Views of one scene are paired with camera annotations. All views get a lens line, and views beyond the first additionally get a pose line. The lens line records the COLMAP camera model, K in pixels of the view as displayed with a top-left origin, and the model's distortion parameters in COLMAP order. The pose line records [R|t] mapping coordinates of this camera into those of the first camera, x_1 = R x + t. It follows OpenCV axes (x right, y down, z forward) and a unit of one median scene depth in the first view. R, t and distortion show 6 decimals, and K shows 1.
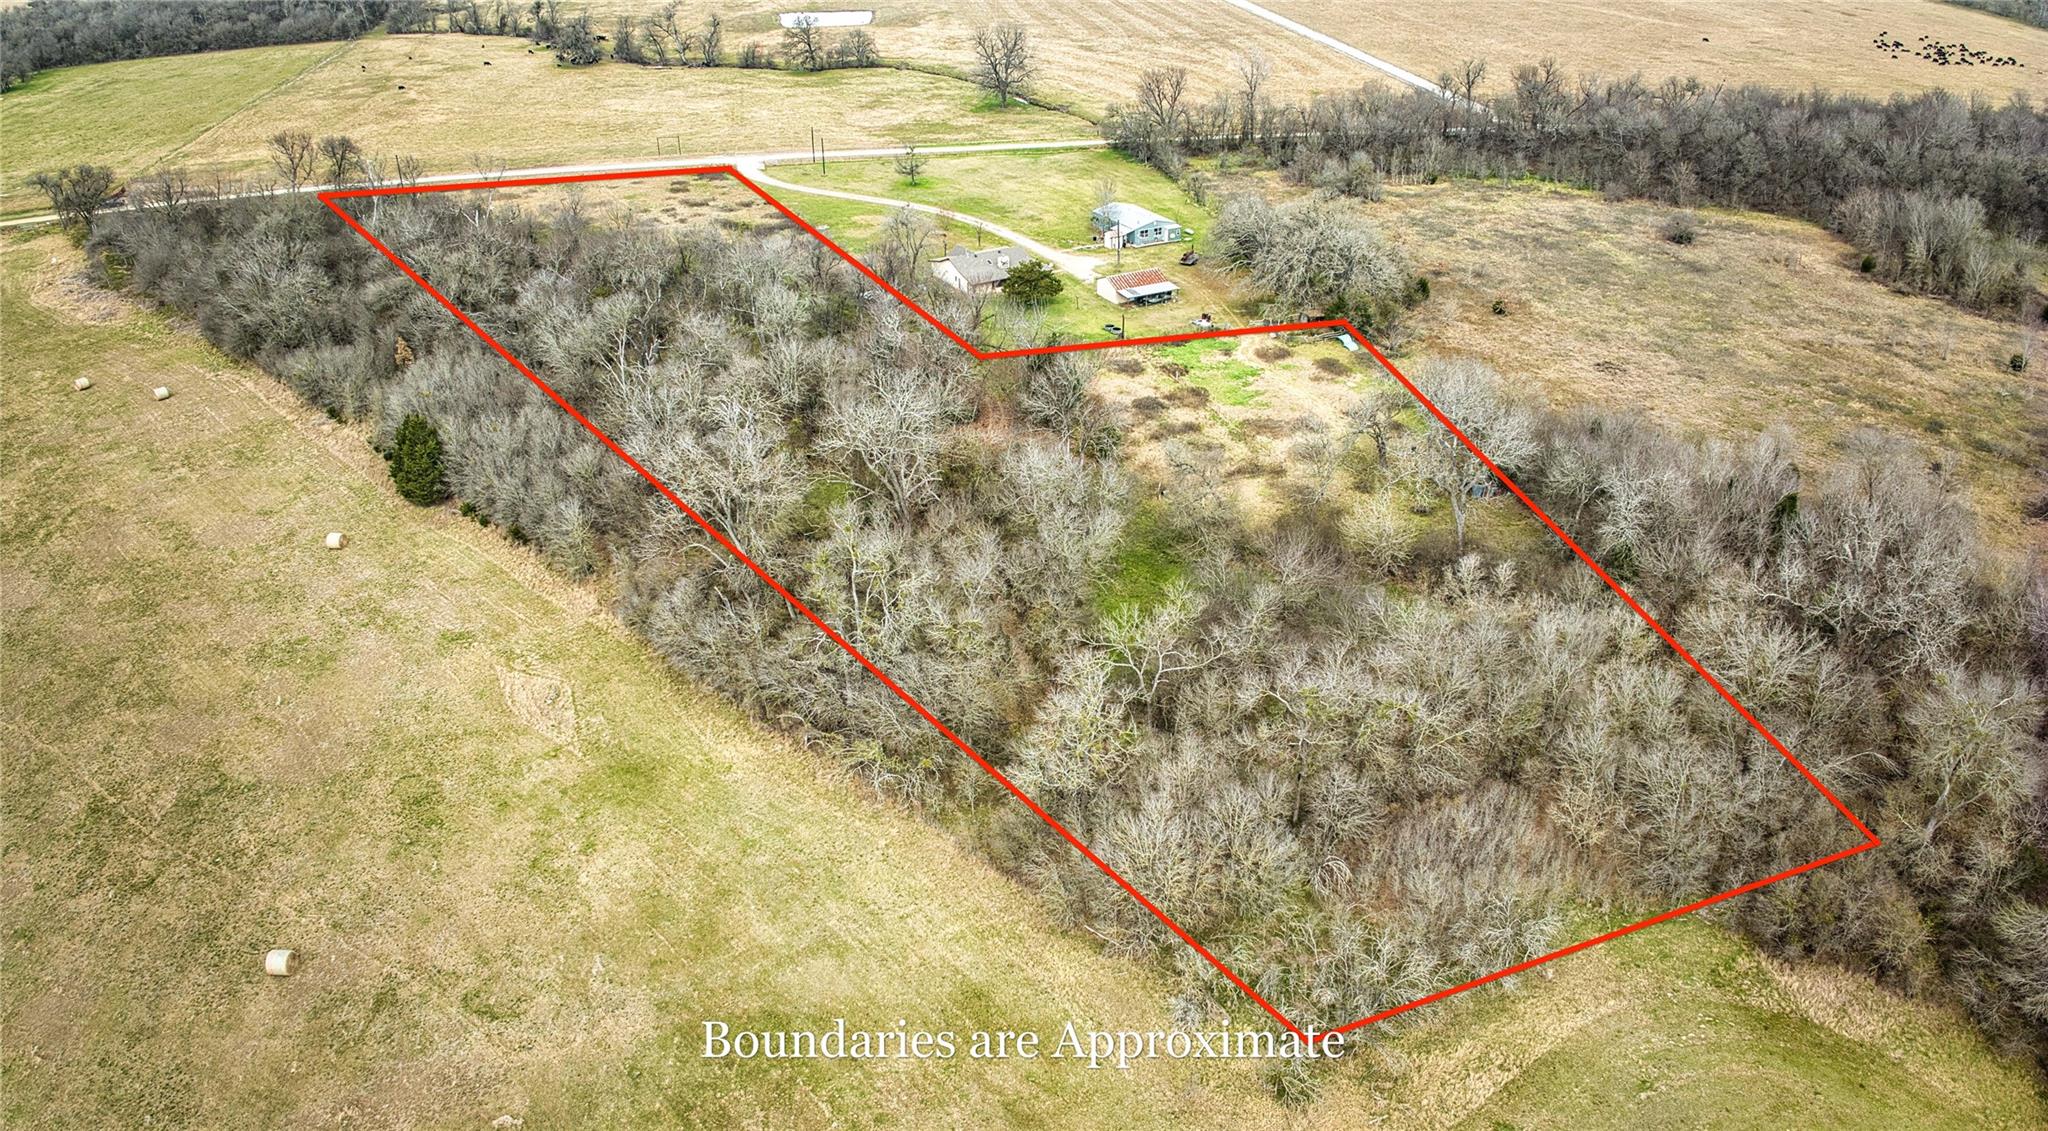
lens RADIAL K [[1452.3, 0, 1028.9], [0, 1452.3, 550.8], [0, 0, 1]] dist [-0.099363, -0.020462]
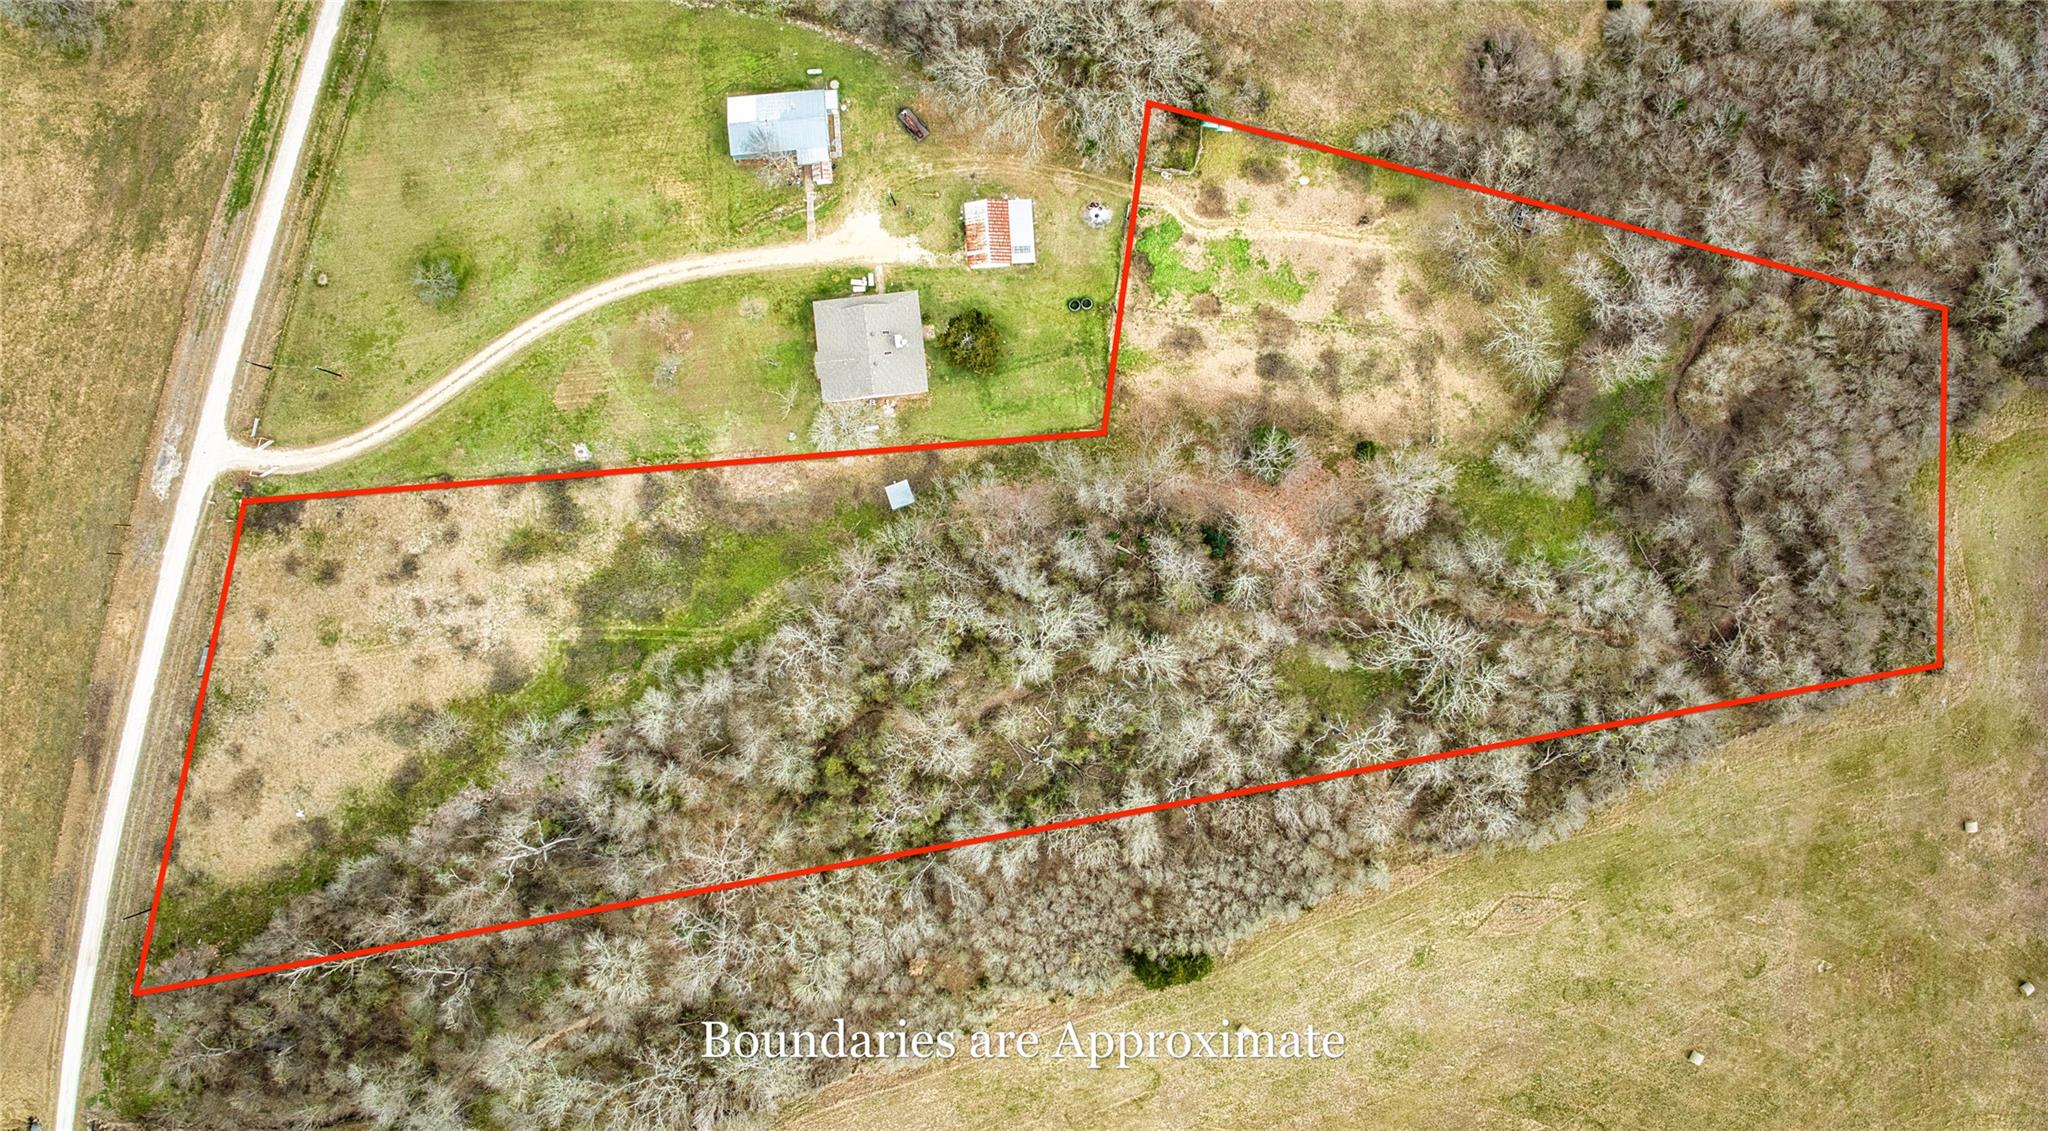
lens RADIAL K [[1452.3, 0, 1004.9], [0, 1452.3, 539.5], [0, 0, 1]] dist [-0.099363, -0.020462]
pose [[0.411081, -0.911104, 0.030036, -0.110130], [0.440136, 0.227224, 0.868706, -0.781078], [-0.798306, -0.343888, 0.494417, 0.376586]]
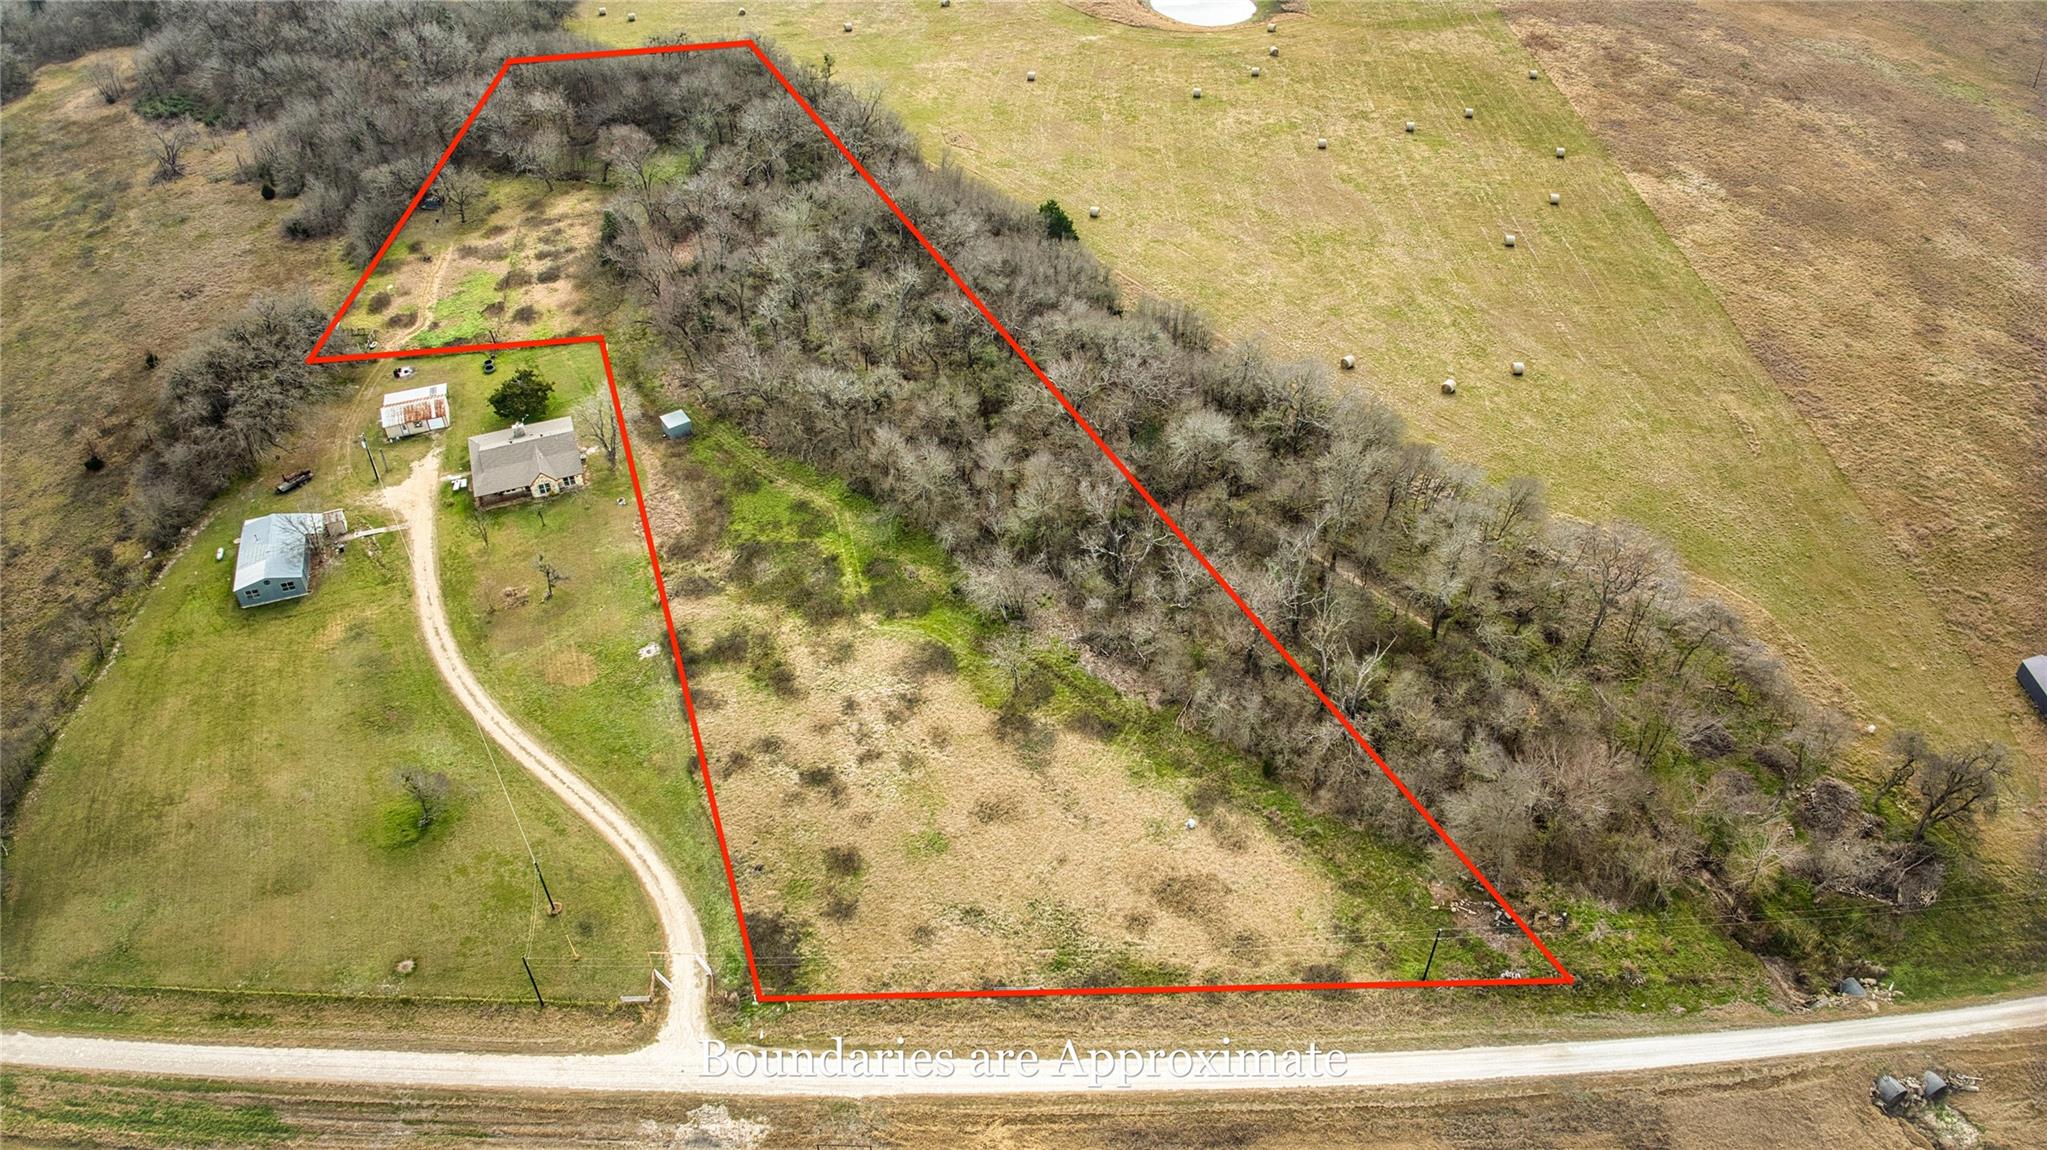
lens RADIAL K [[1442.7, 0, 1031.5], [0, 1442.7, 600.9], [0, 0, 1]] dist [-0.097737, -0.019158]
pose [[-0.985169, -0.093415, 0.143926, -0.395210], [0.100893, 0.363096, 0.926273, -0.796947], [-0.138787, 0.927057, -0.348286, 1.138930]]
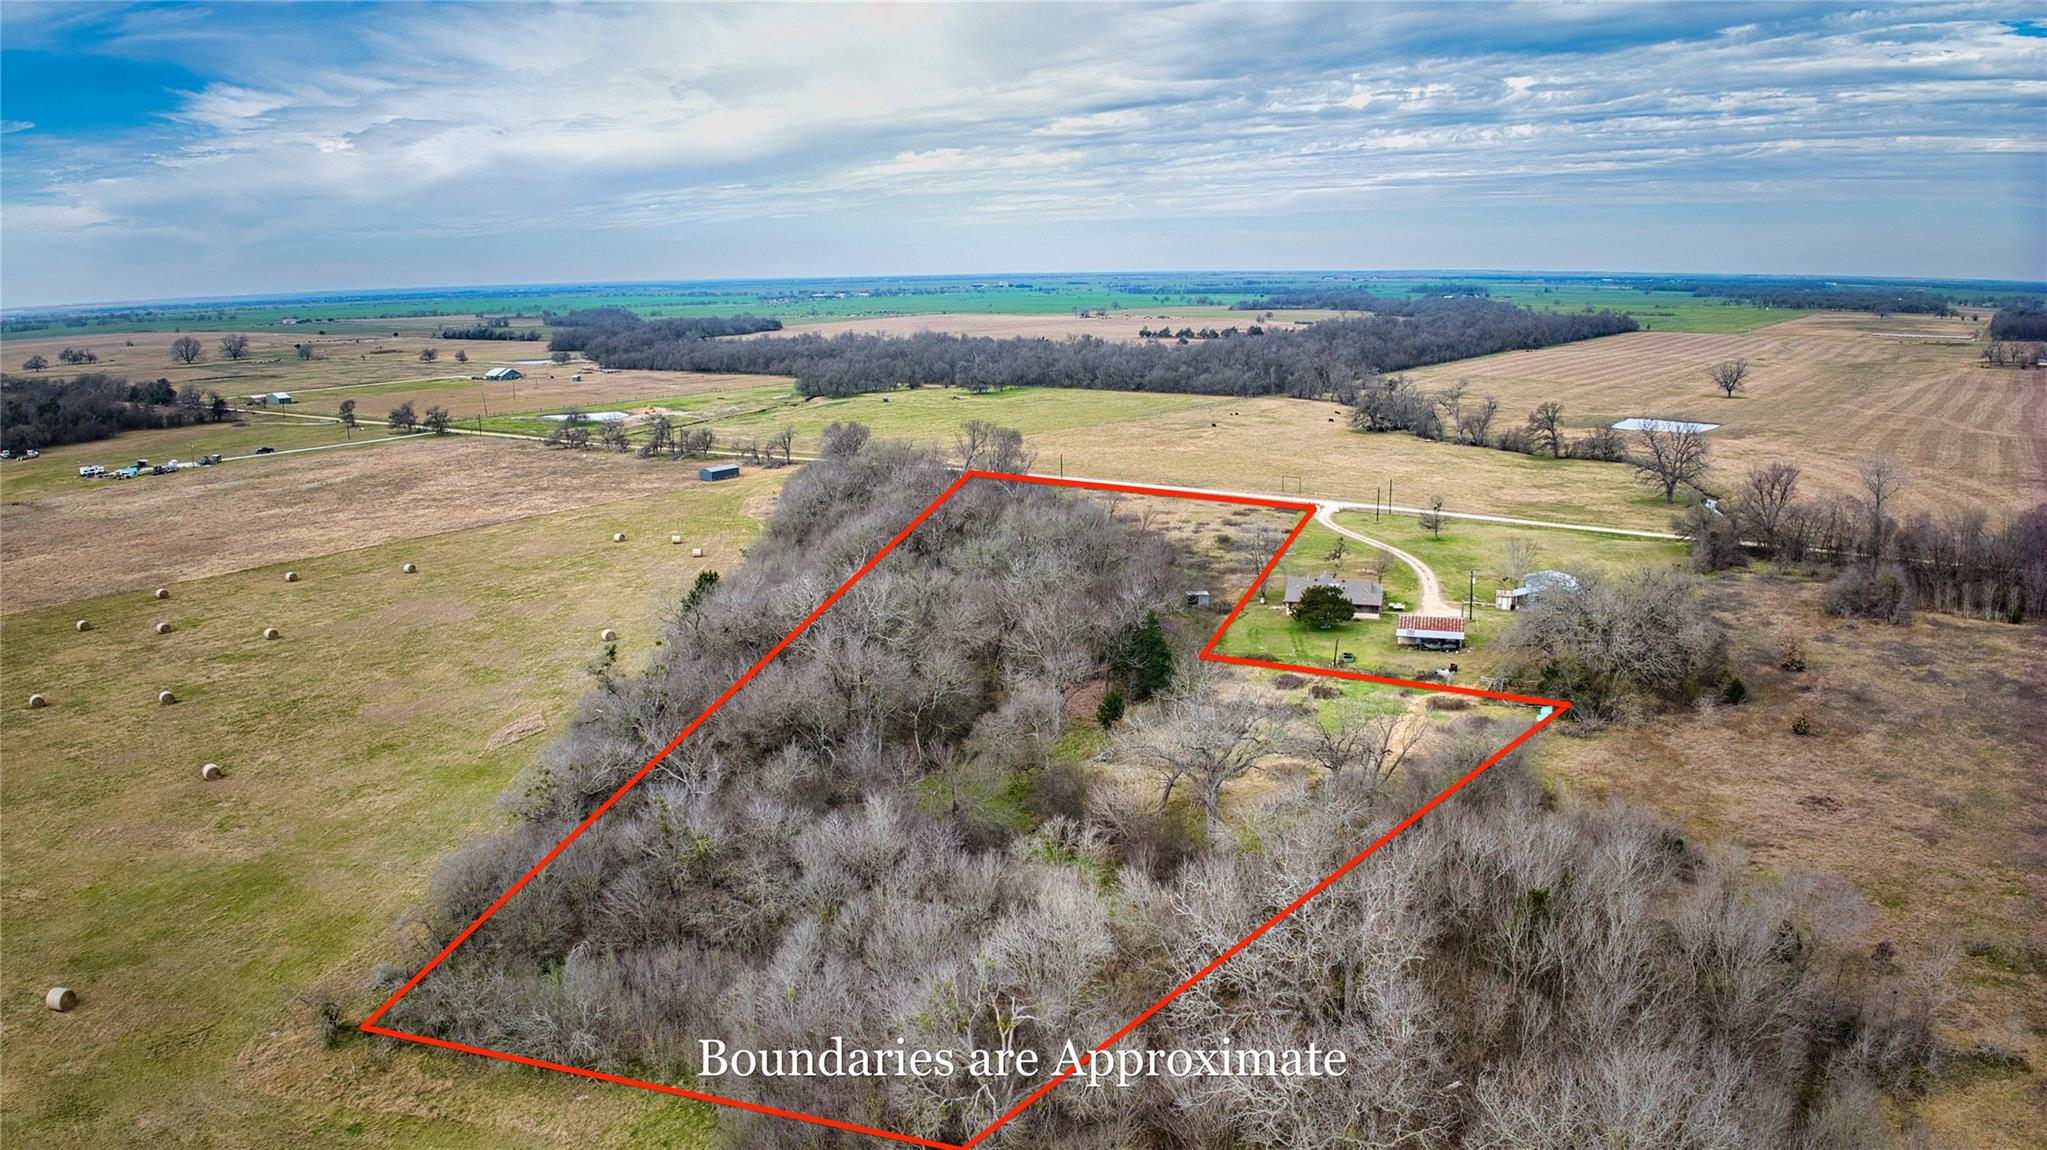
lens RADIAL K [[1442.7, 0, 1030.2], [0, 1442.7, 561.7], [0, 0, 1]] dist [-0.097737, -0.019158]
pose [[0.712296, 0.143980, -0.686953, 0.425748], [-0.328647, 0.933229, -0.145173, -0.003630], [0.620182, 0.329172, 0.712054, 0.132029]]
